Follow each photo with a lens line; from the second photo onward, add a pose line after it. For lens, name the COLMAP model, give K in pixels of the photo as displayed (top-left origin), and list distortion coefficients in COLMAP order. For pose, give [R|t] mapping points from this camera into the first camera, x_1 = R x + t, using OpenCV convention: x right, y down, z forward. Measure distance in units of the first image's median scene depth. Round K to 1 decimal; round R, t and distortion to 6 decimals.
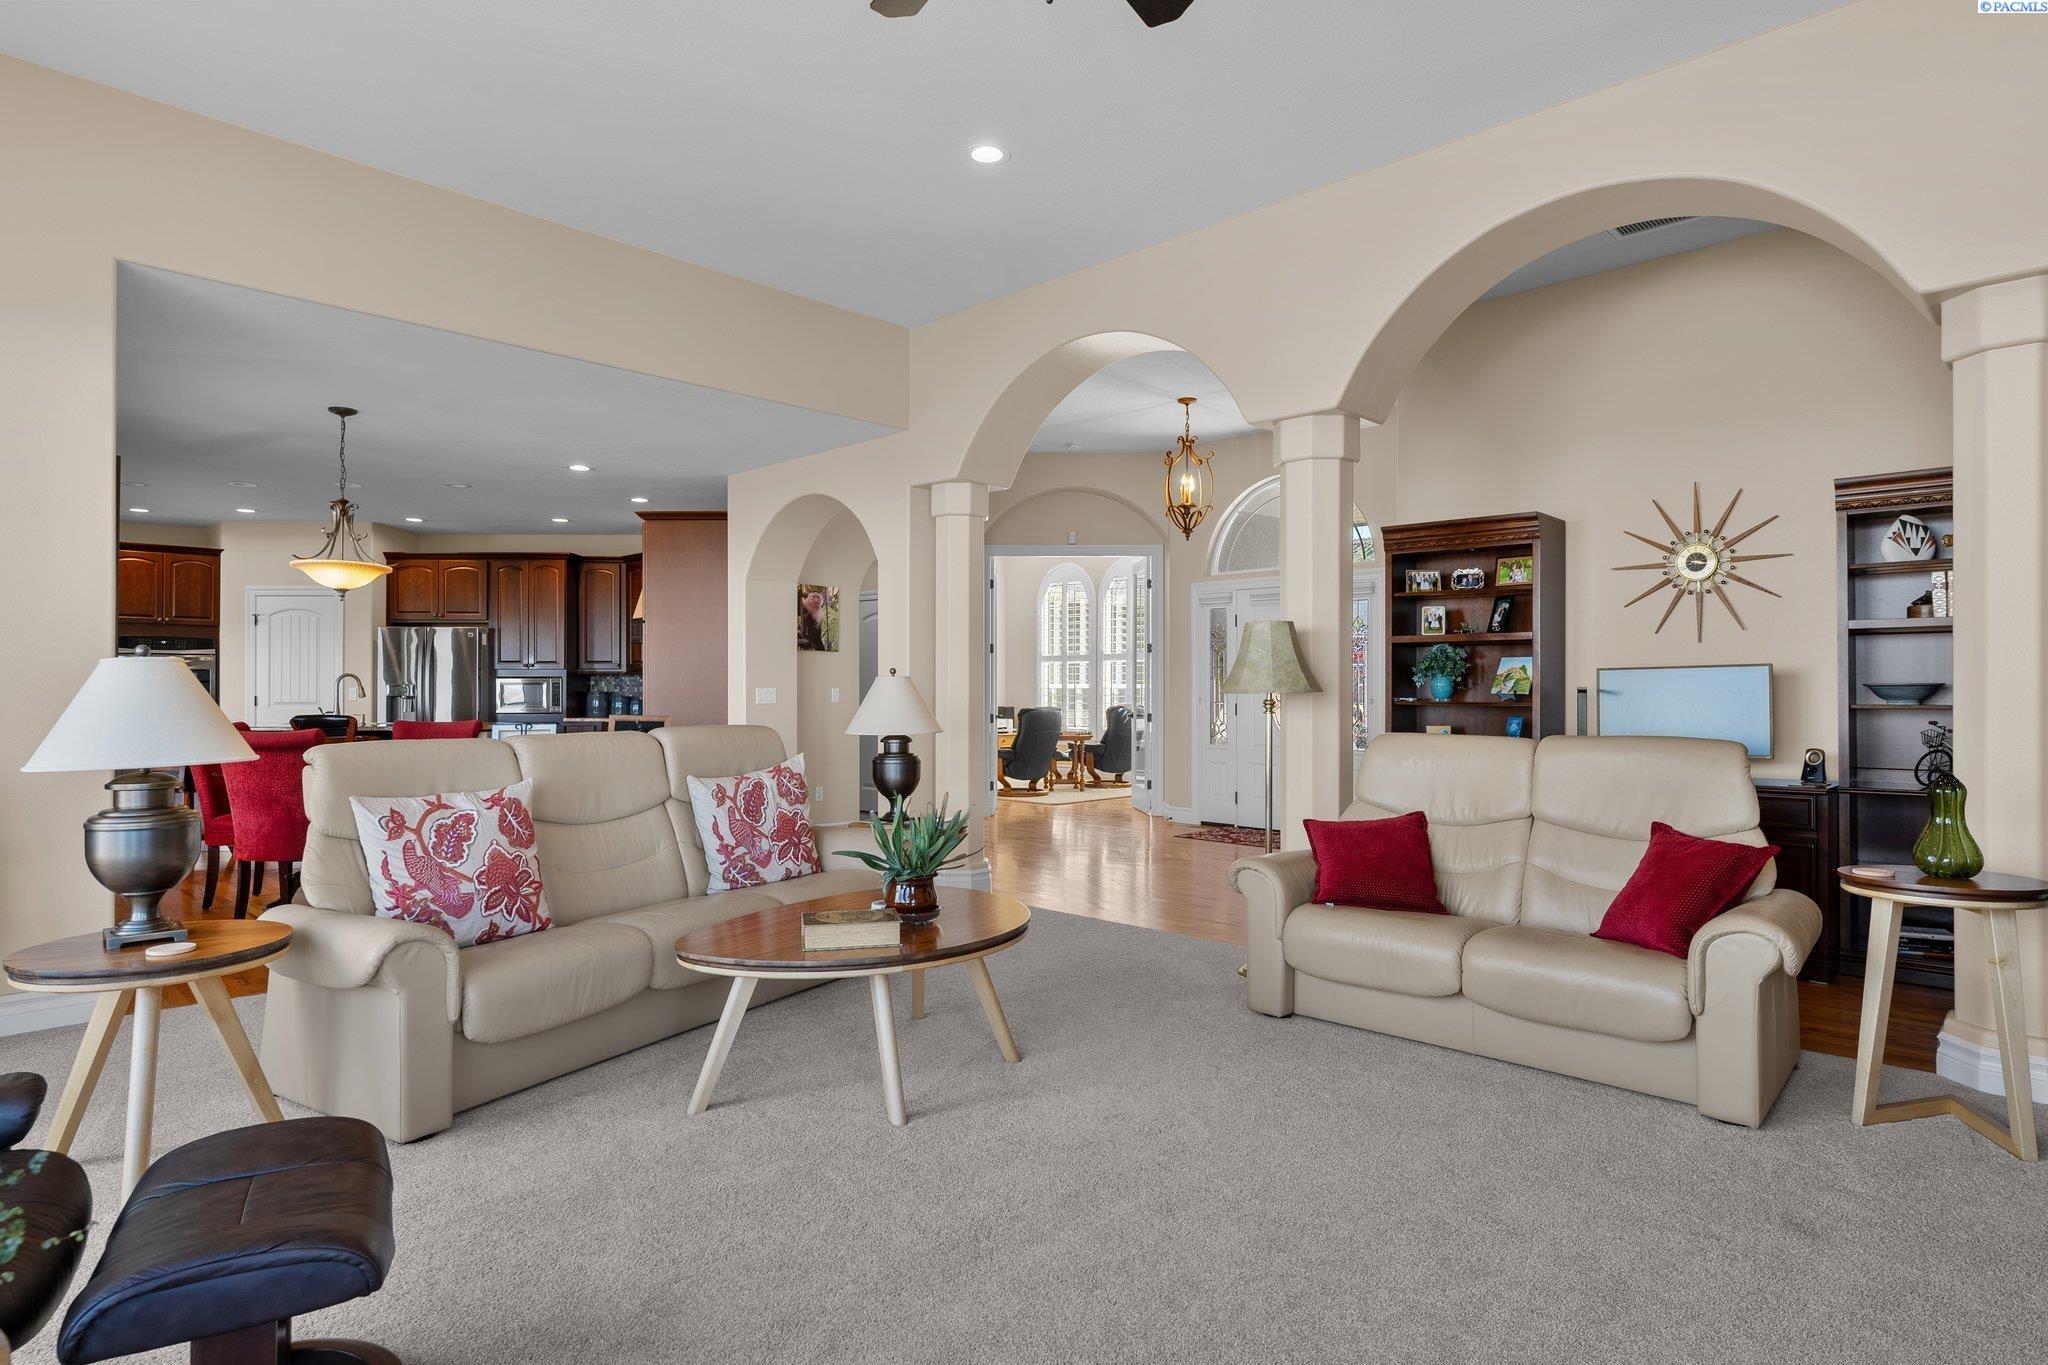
lens RADIAL K [[1128.9, 0, 1051.9], [0, 1128.9, 694.4], [0, 0, 1]] dist [-0.000418, -0.000816]
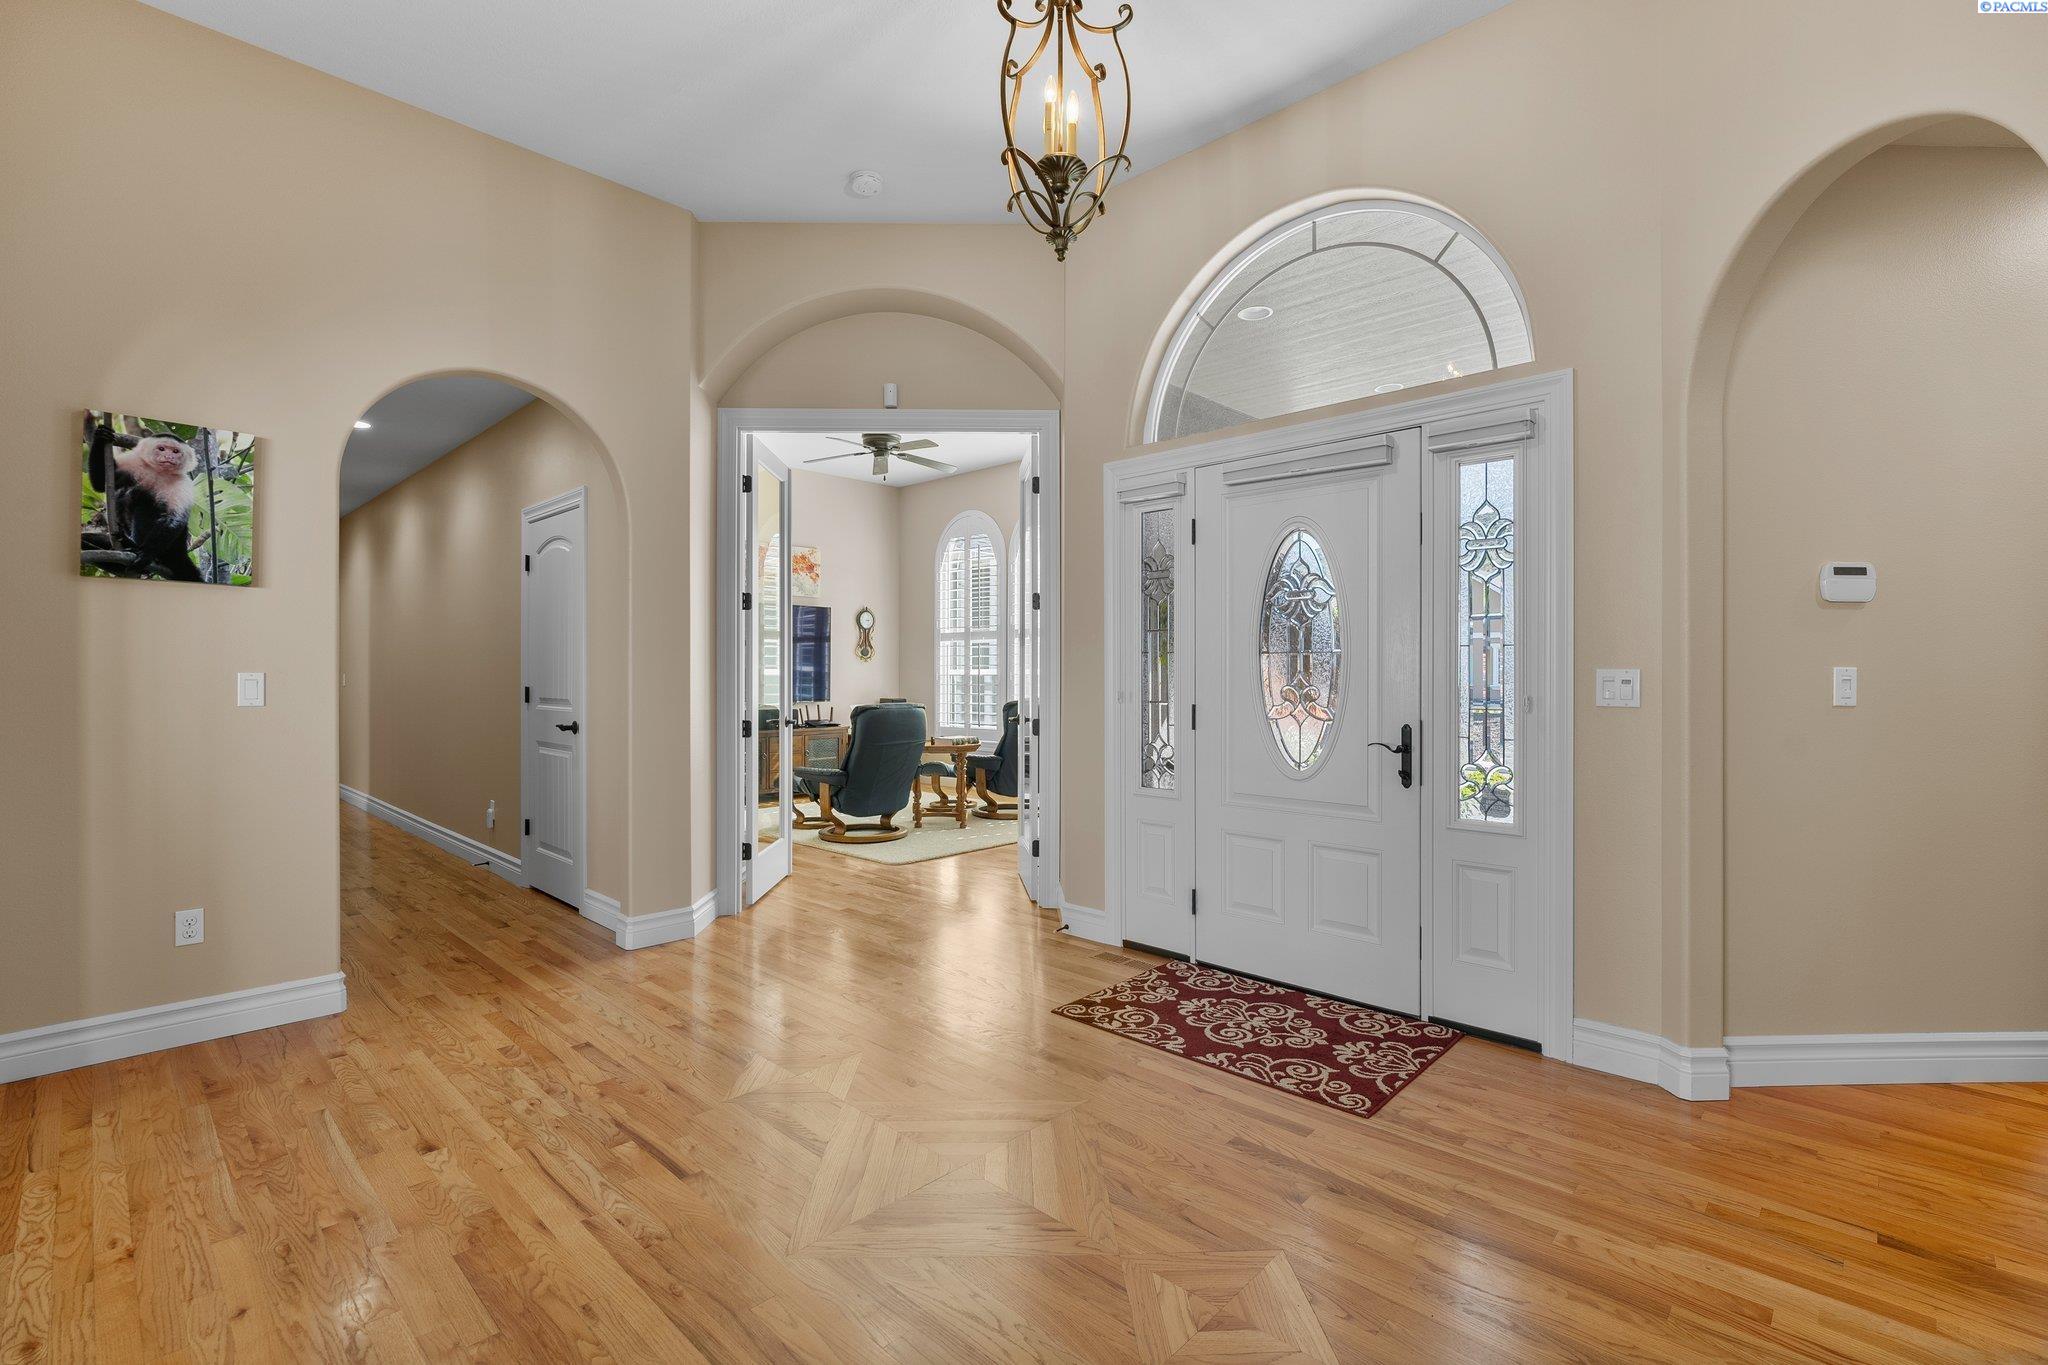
lens RADIAL K [[917.6, 0, 1047.4], [0, 917.6, 675.3], [0, 0, 1]] dist [-0.003033, -0.000646]
pose [[0.999973, -0.000634, 0.007275, 0.074138], [0.000676, 0.999983, -0.005766, -0.001628], [-0.007271, 0.005770, 0.999957, 0.461227]]
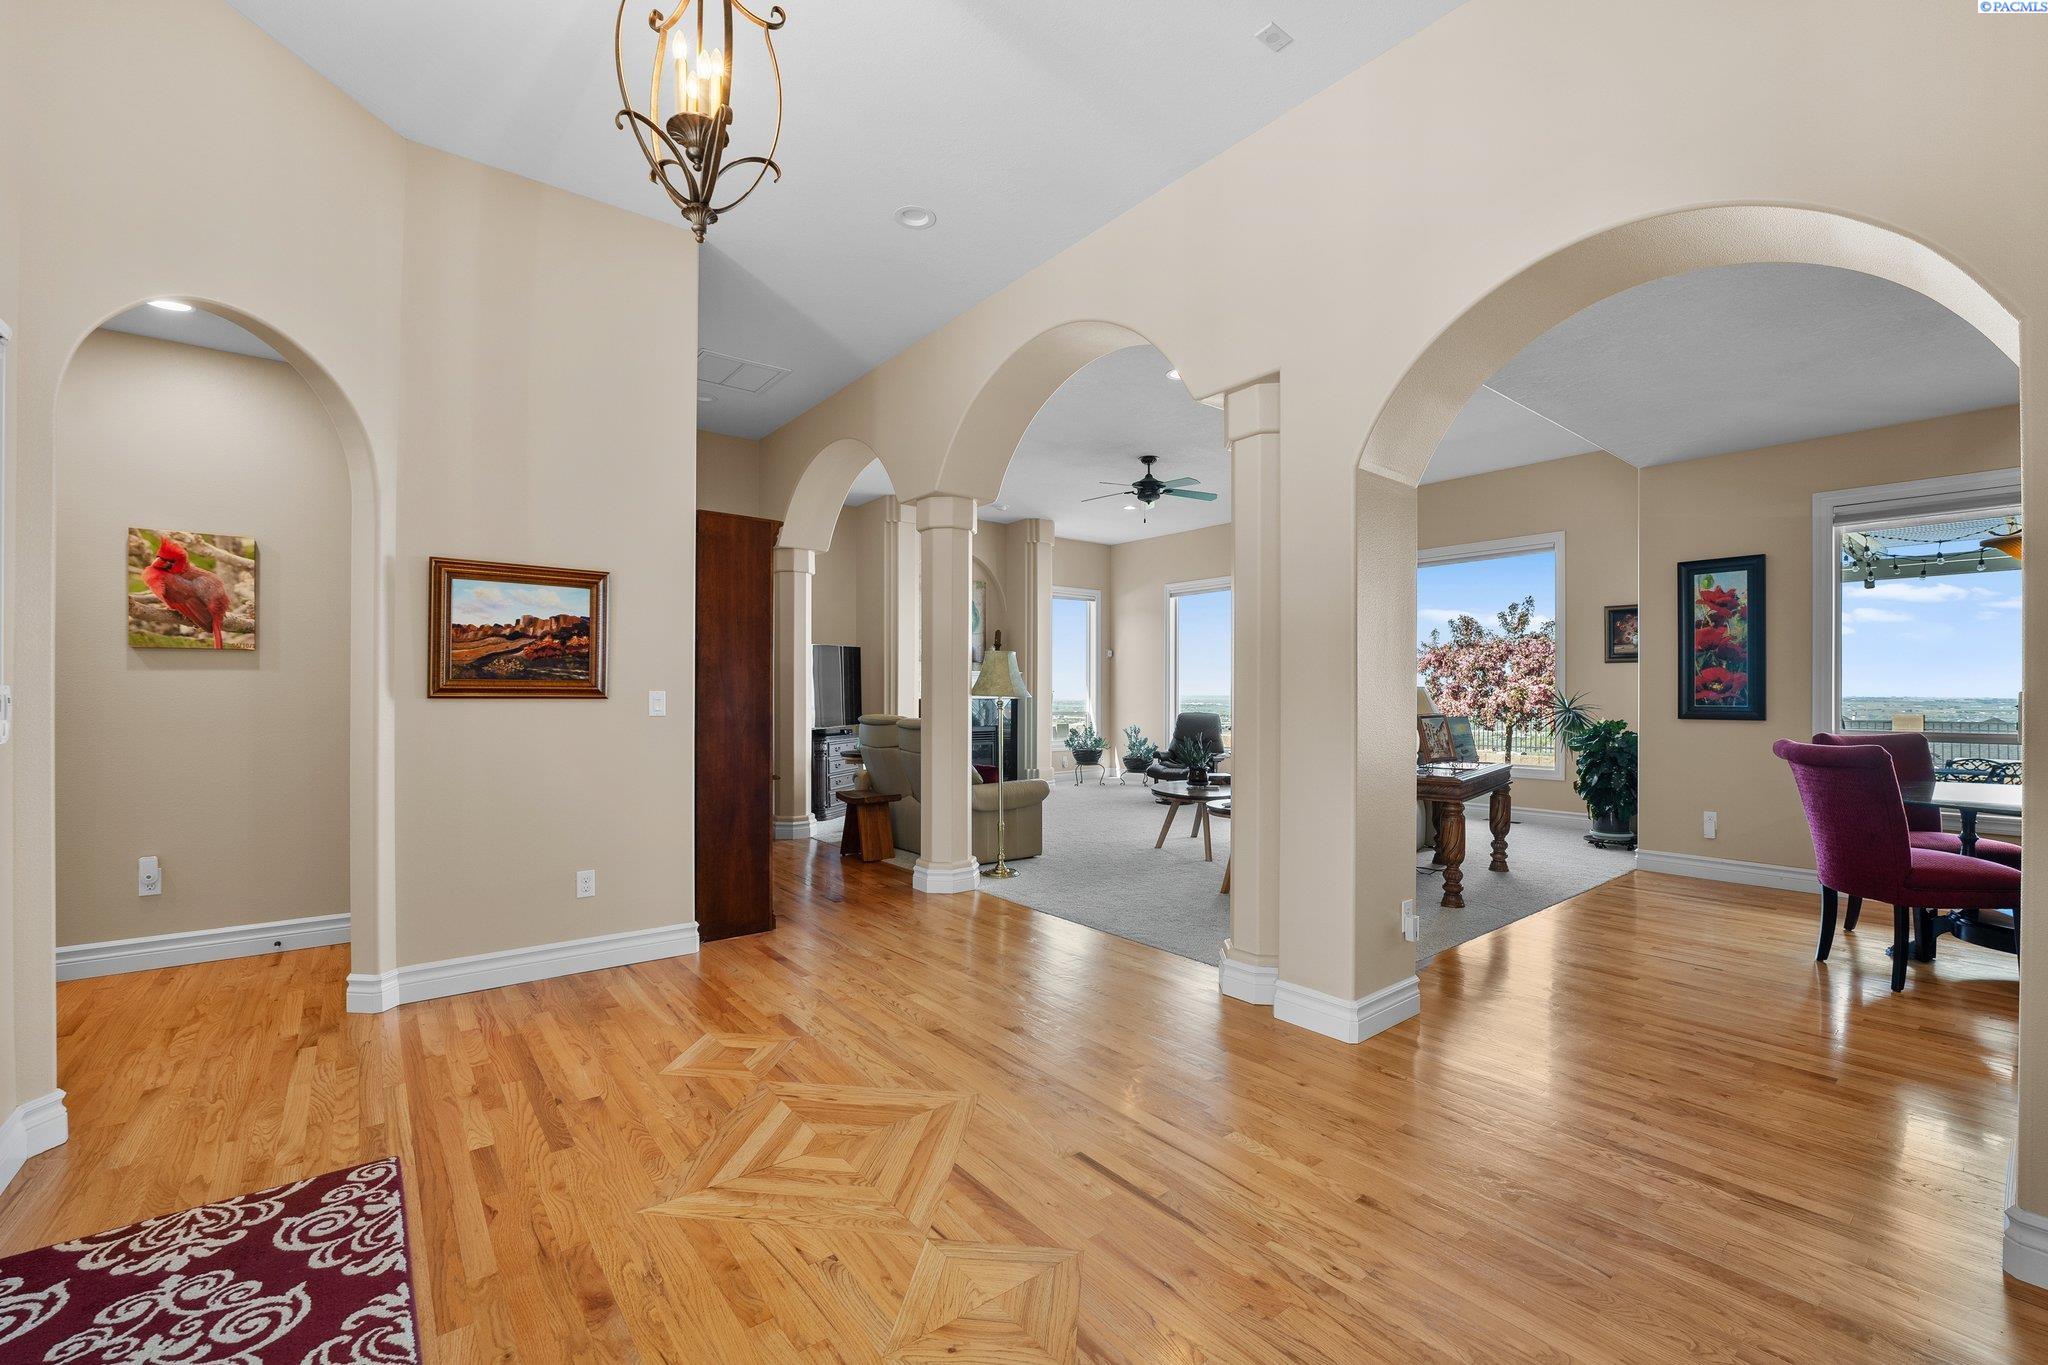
lens RADIAL K [[861.9, 0, 1025.6], [0, 861.9, 697.1], [0, 0, 1]] dist [-0.001391, 0.000352]
pose [[-0.988286, -0.002355, 0.152597, -0.008311], [-0.001380, 0.999978, 0.006501, -0.003085], [-0.152609, 0.006214, -0.988267, 0.806806]]
